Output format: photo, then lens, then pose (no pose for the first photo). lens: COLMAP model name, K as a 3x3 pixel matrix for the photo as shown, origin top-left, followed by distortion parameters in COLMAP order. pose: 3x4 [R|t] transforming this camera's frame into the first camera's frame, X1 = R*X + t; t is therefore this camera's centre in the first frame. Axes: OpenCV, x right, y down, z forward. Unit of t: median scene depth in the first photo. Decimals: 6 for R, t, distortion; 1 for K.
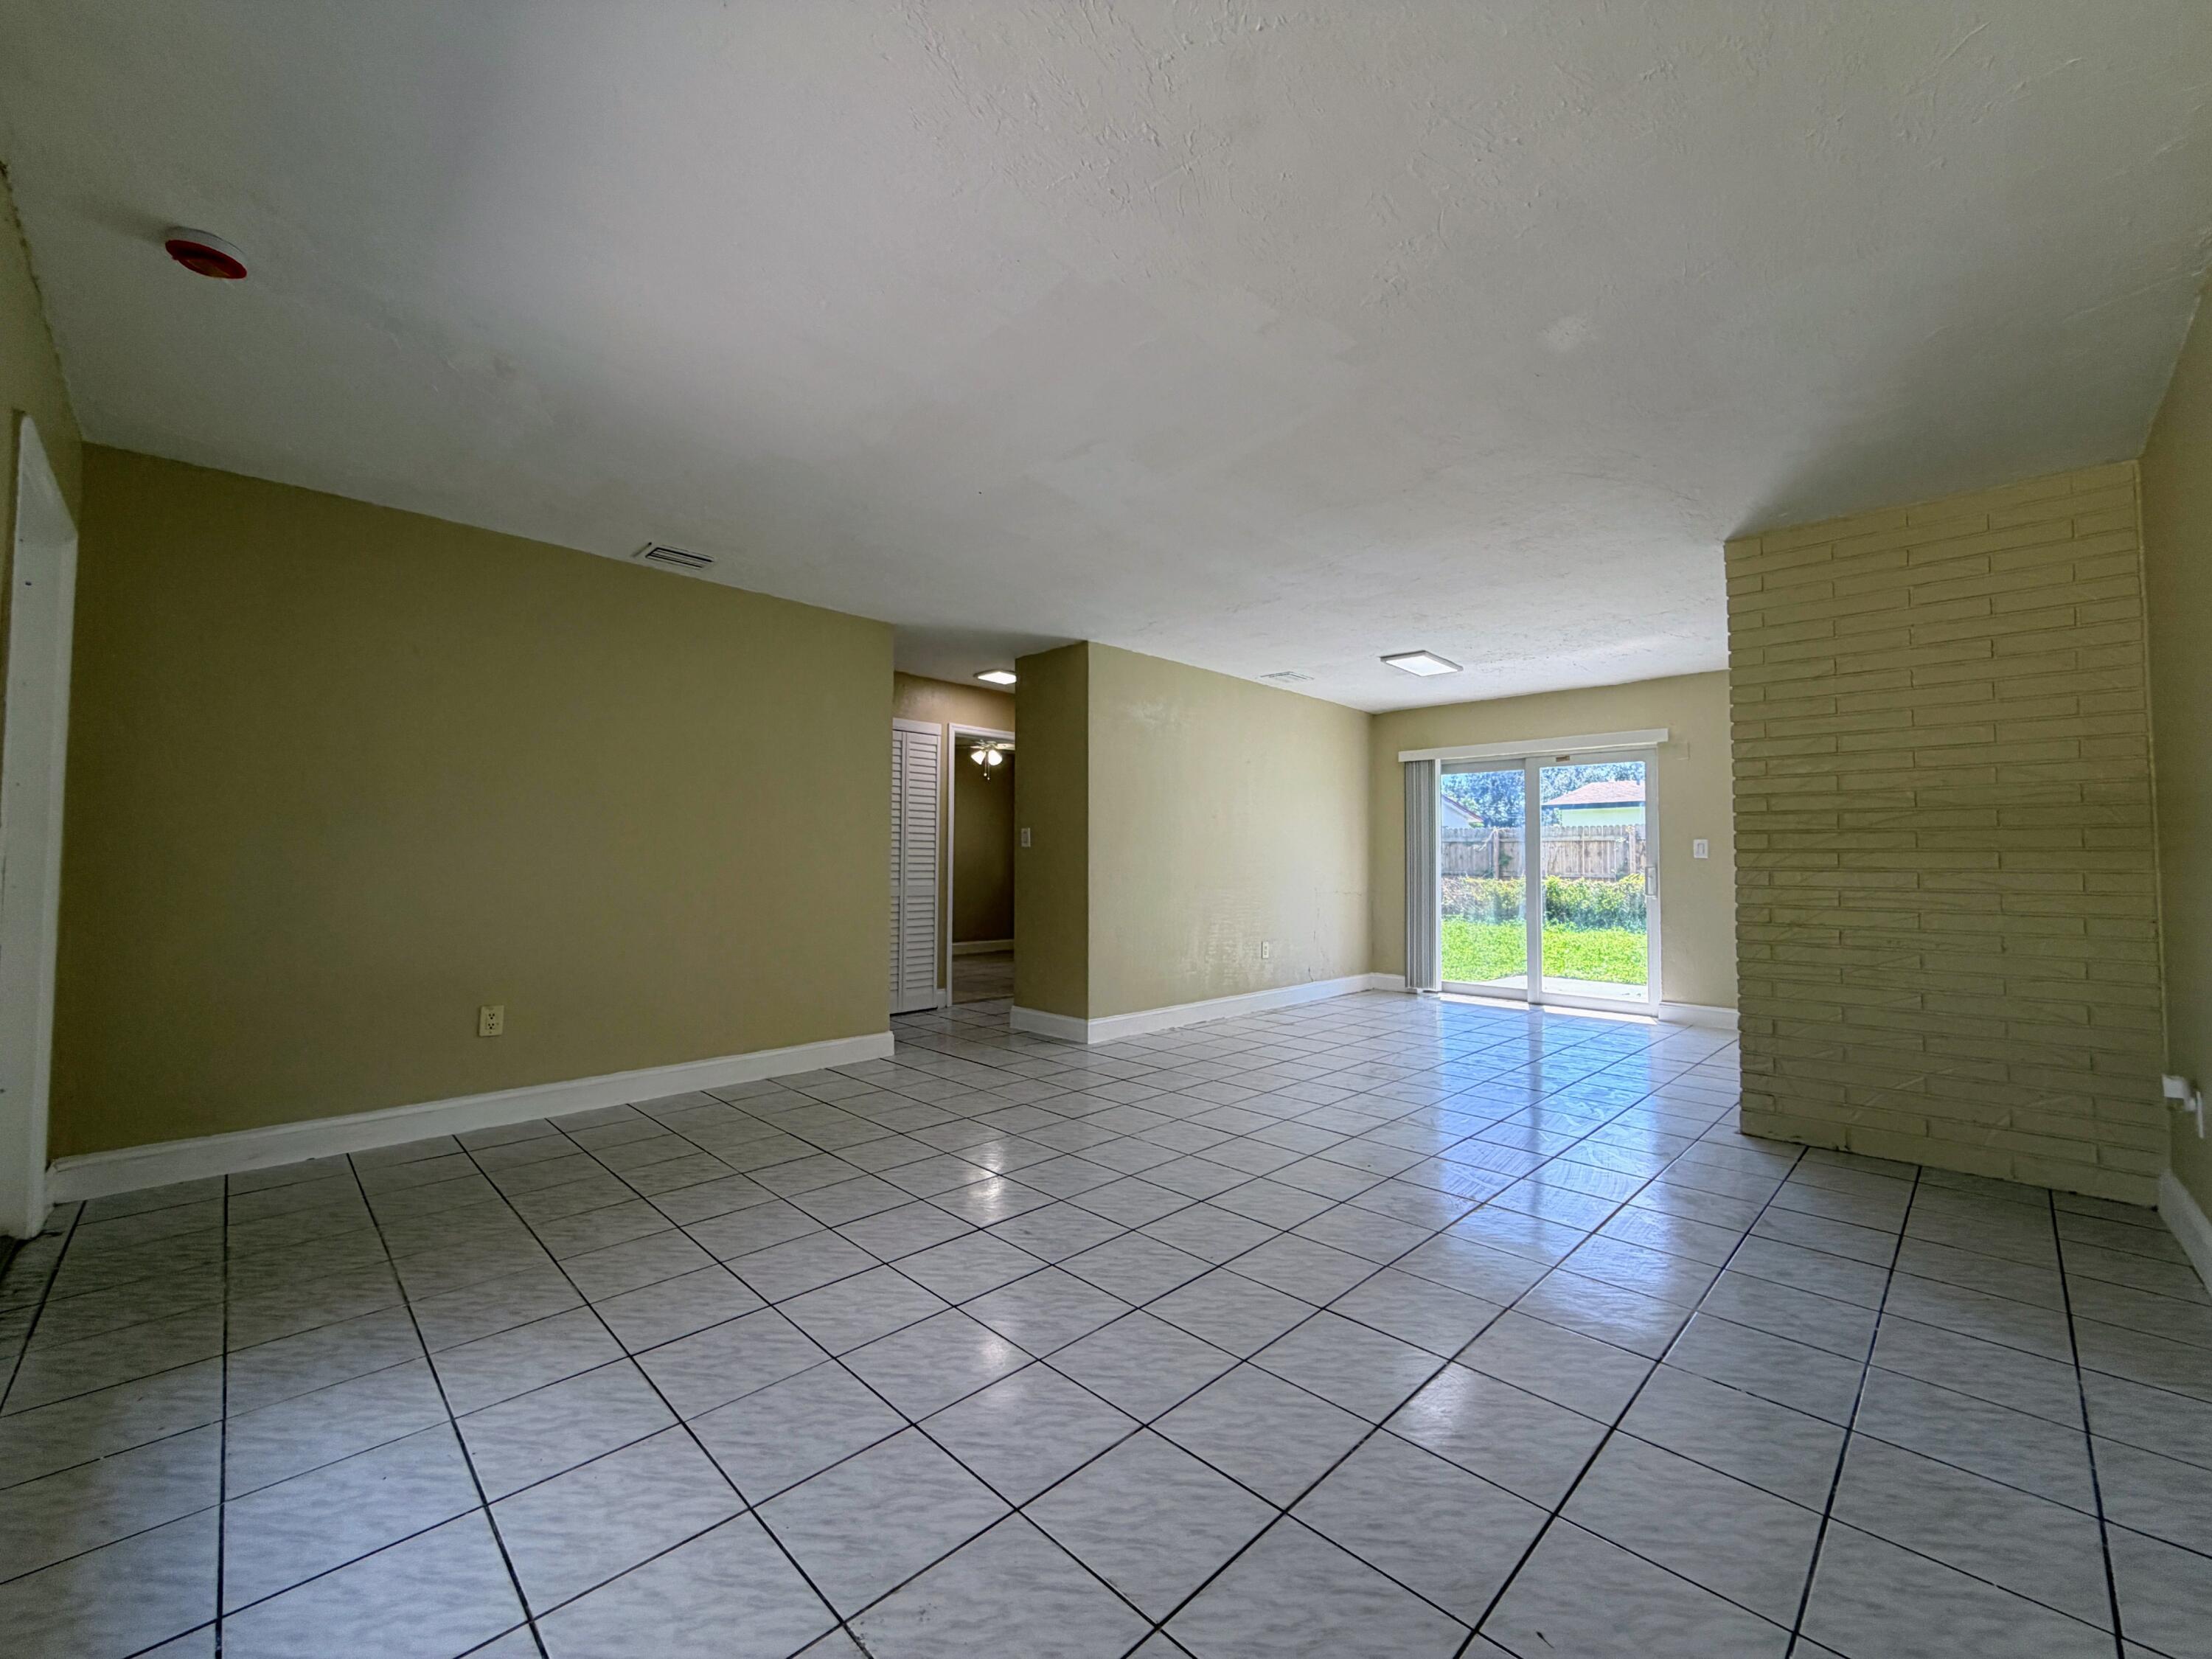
lens RADIAL K [[882.4, 0, 1091.9], [0, 882.4, 846.6], [0, 0, 1]] dist [-0.001099, 0.000754]
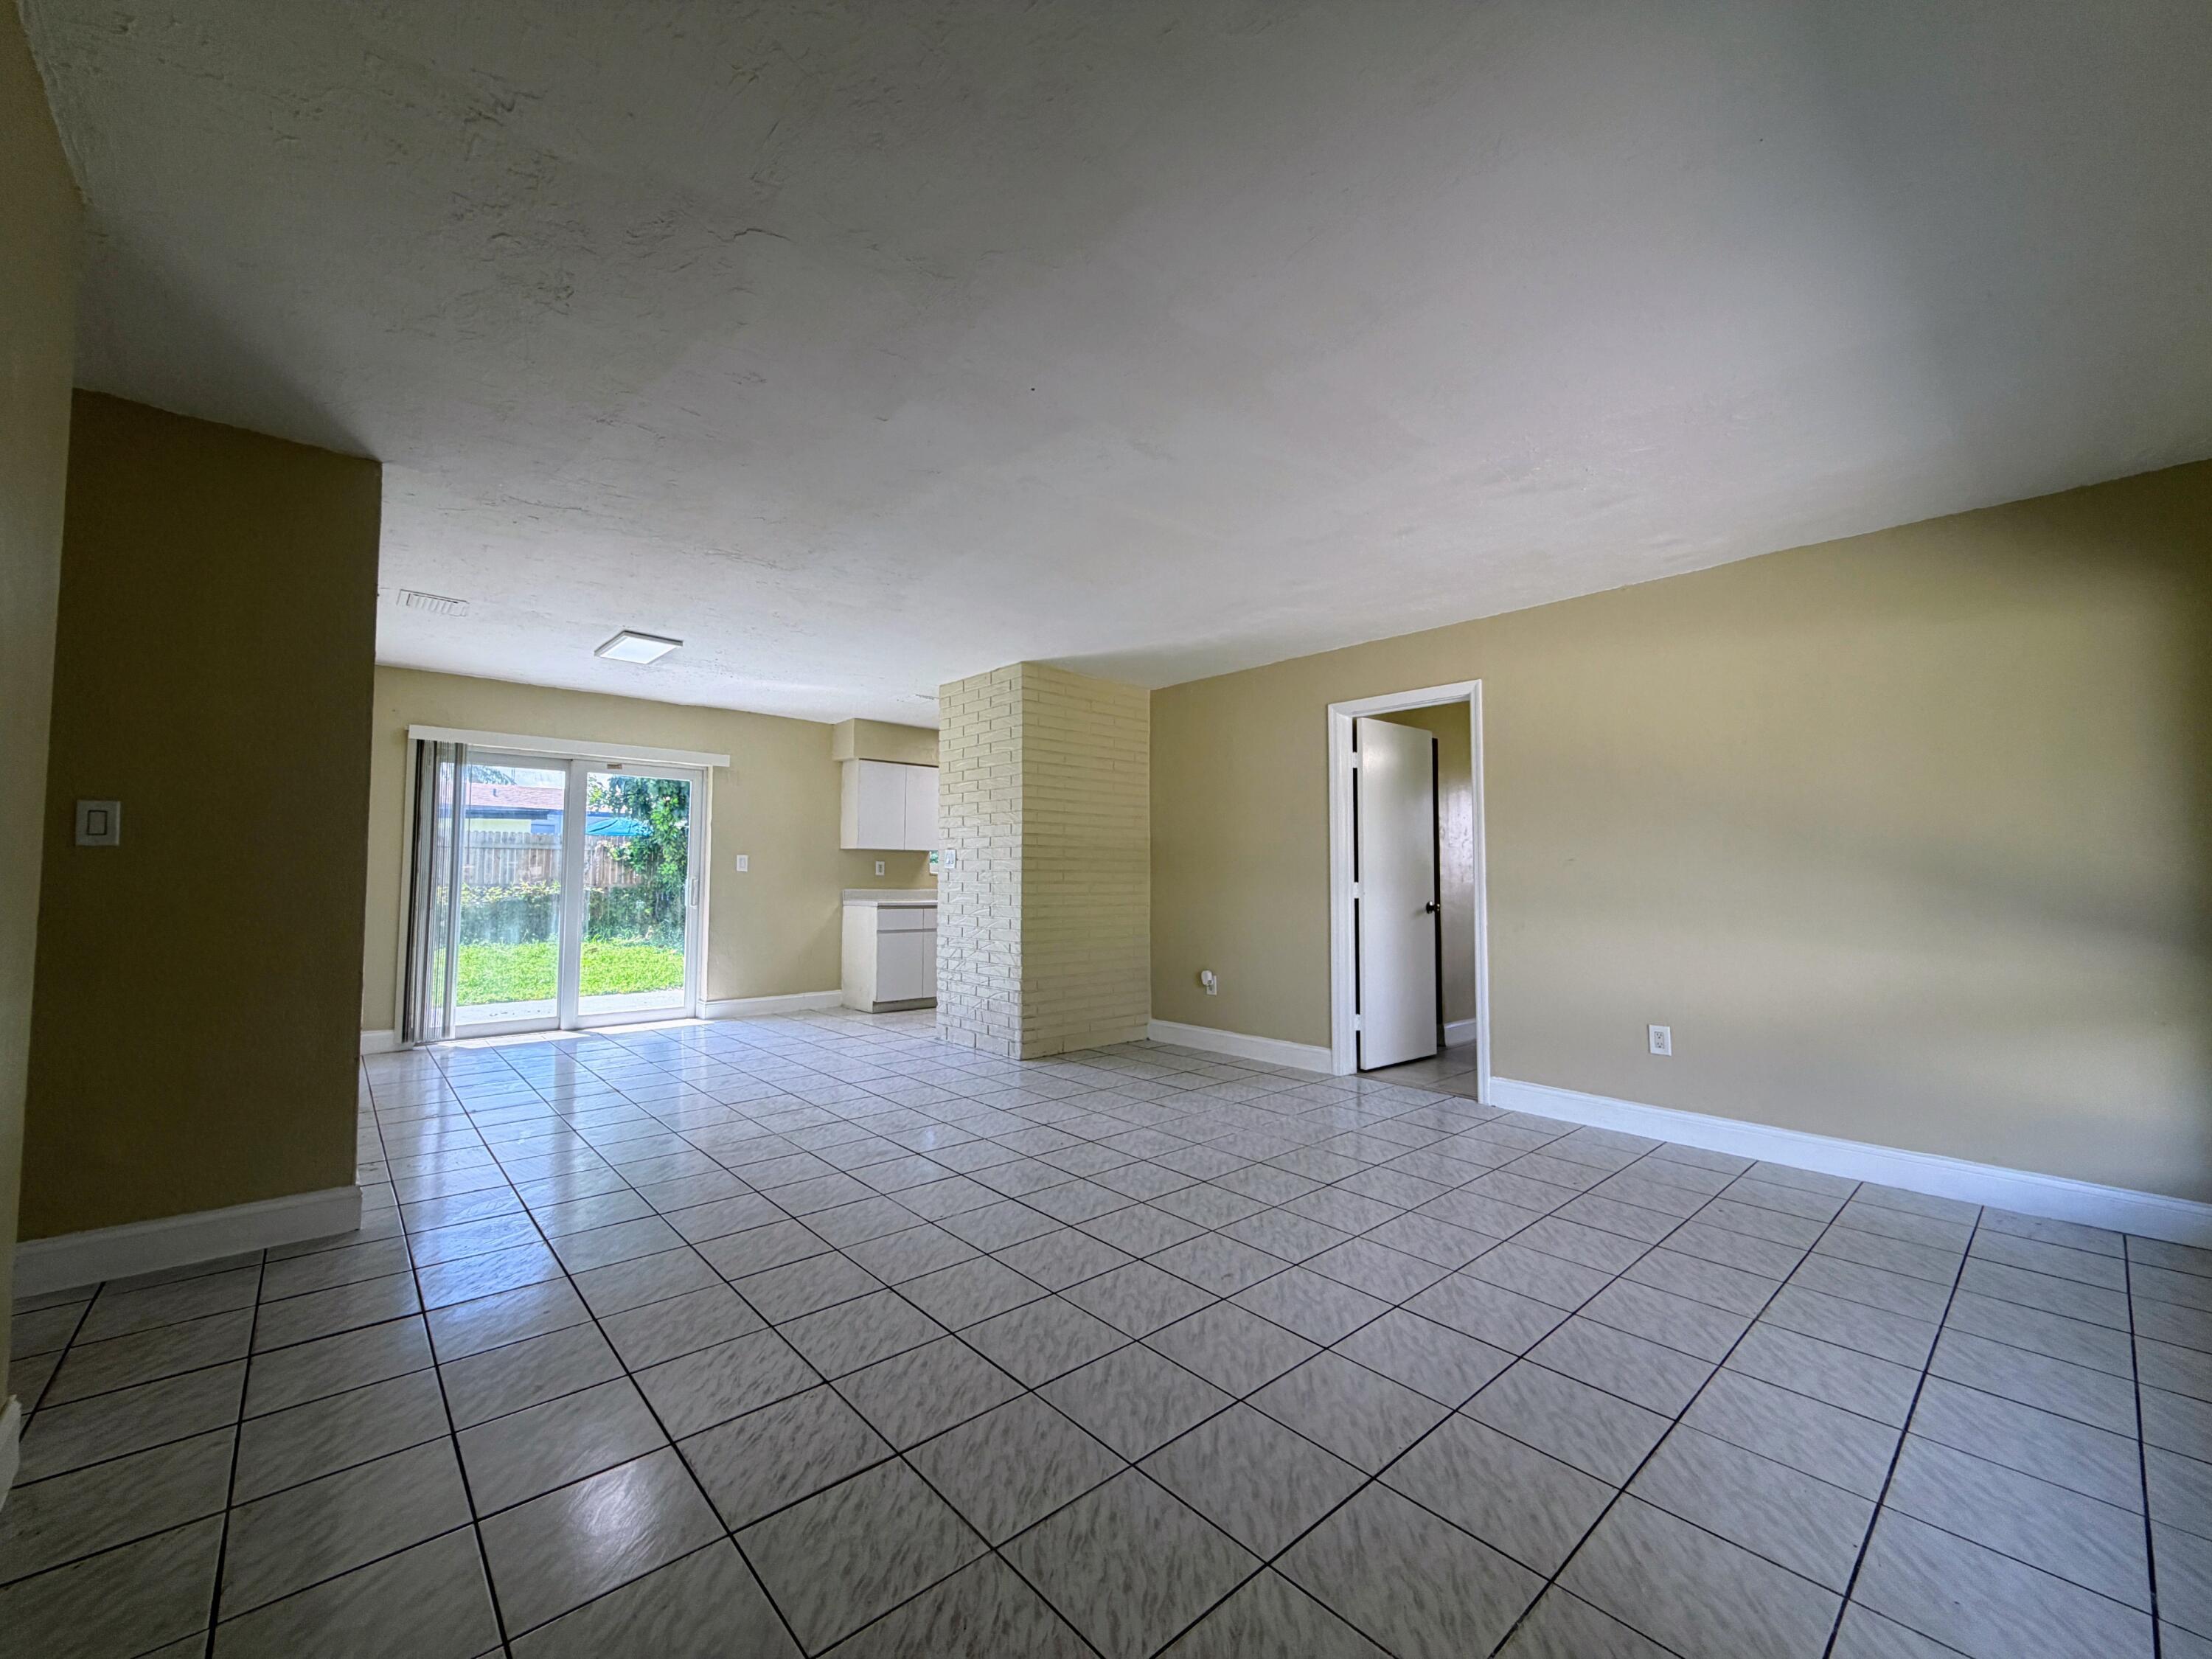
lens RADIAL K [[882.4, 0, 1112.2], [0, 882.4, 816.4], [0, 0, 1]] dist [-0.001099, 0.000754]
pose [[0.035626, 0.063217, 0.997364, -0.856566], [-0.025774, 0.997723, -0.062319, 0.002885], [-0.999033, -0.023486, 0.037174, 0.888855]]
